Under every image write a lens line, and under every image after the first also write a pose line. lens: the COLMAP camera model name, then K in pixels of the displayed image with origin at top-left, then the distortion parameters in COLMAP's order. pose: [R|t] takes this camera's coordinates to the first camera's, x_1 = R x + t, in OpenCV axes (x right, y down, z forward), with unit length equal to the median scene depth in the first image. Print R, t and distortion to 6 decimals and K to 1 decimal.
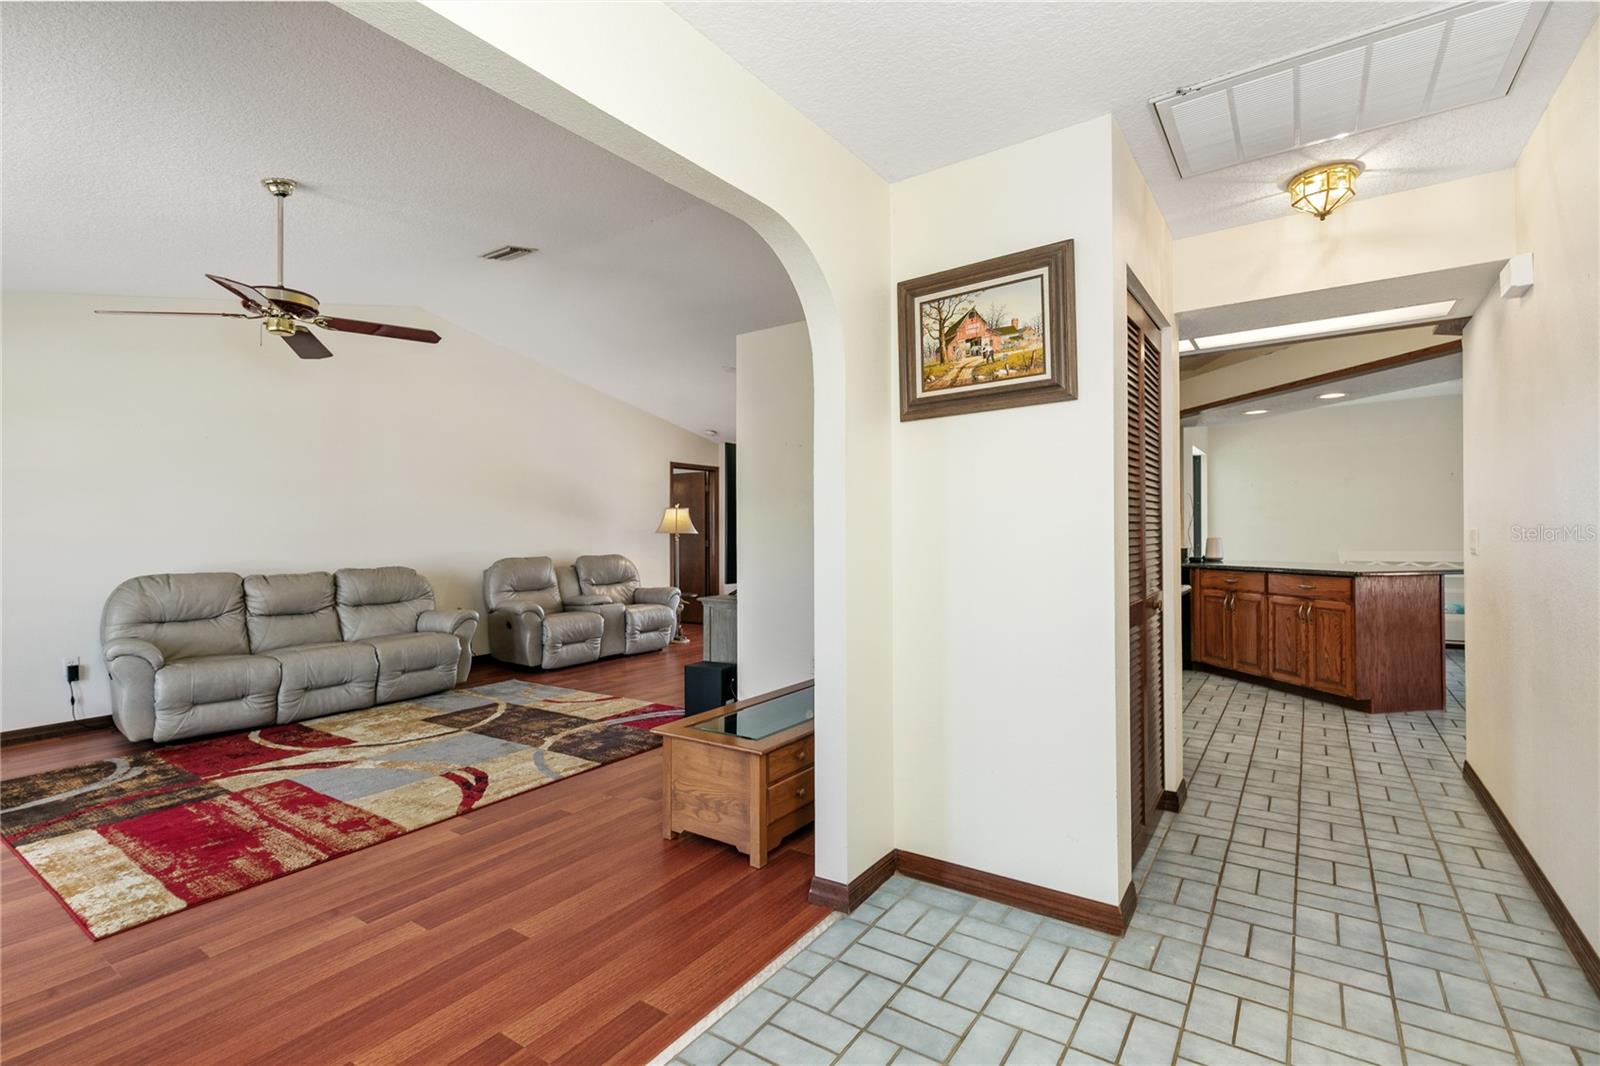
lens RADIAL K [[738.2, 0, 794.4], [0, 738.2, 524.0], [0, 0, 1]] dist [-0.003063, 0.000636]
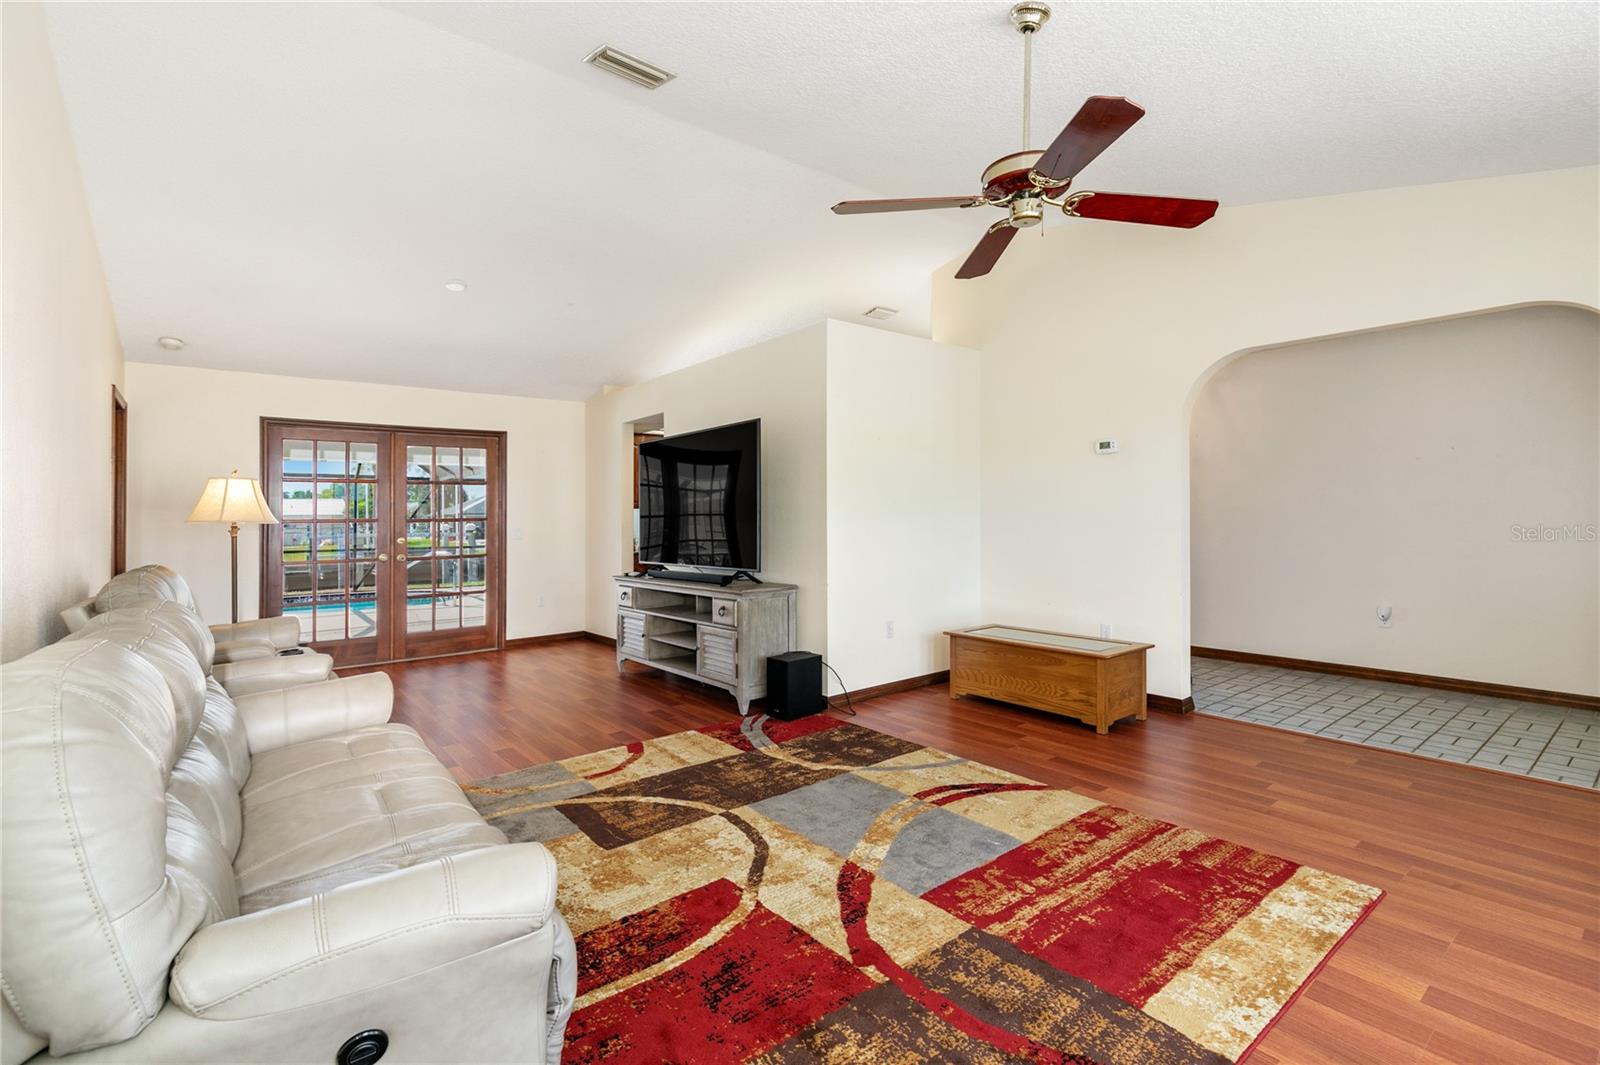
lens RADIAL K [[738.2, 0, 798.0], [0, 738.2, 527.8], [0, 0, 1]] dist [-0.003063, 0.000636]
pose [[0.282838, -0.004428, 0.959157, -1.520424], [0.000999, 0.999990, 0.004321, 0.018726], [-0.959167, -0.000264, 0.282840, 1.039167]]
